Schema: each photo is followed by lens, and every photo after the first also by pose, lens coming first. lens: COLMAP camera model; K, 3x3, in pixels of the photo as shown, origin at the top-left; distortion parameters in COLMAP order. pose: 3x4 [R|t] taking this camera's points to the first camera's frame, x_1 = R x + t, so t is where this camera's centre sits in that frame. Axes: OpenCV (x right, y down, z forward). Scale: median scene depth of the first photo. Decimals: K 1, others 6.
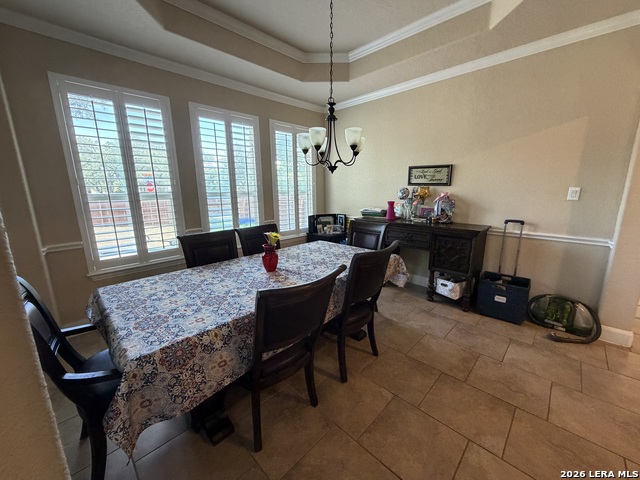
lens RADIAL K [[253.3, 0, 320.0], [0, 253.3, 240.0], [0, 0, 1]] dist [0.001353, 0.000320]
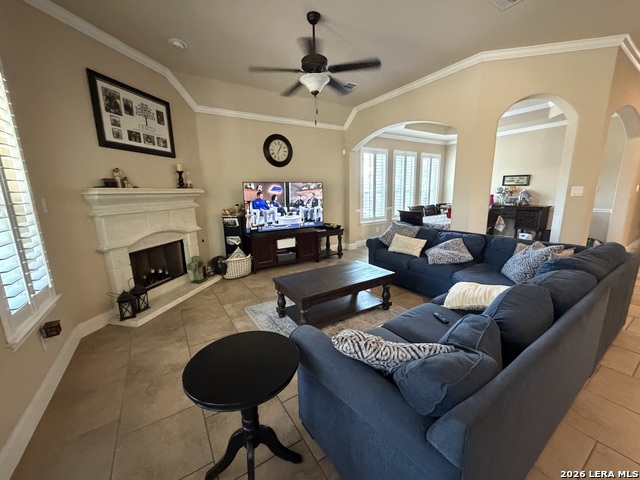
lens RADIAL K [[253.3, 0, 320.0], [0, 253.3, 240.0], [0, 0, 1]] dist [0.001353, 0.000320]
pose [[0.976881, 0.028778, -0.211838, -0.573141], [-0.028820, 0.999580, 0.002893, 0.221981], [0.211832, 0.003279, 0.977301, -1.137258]]
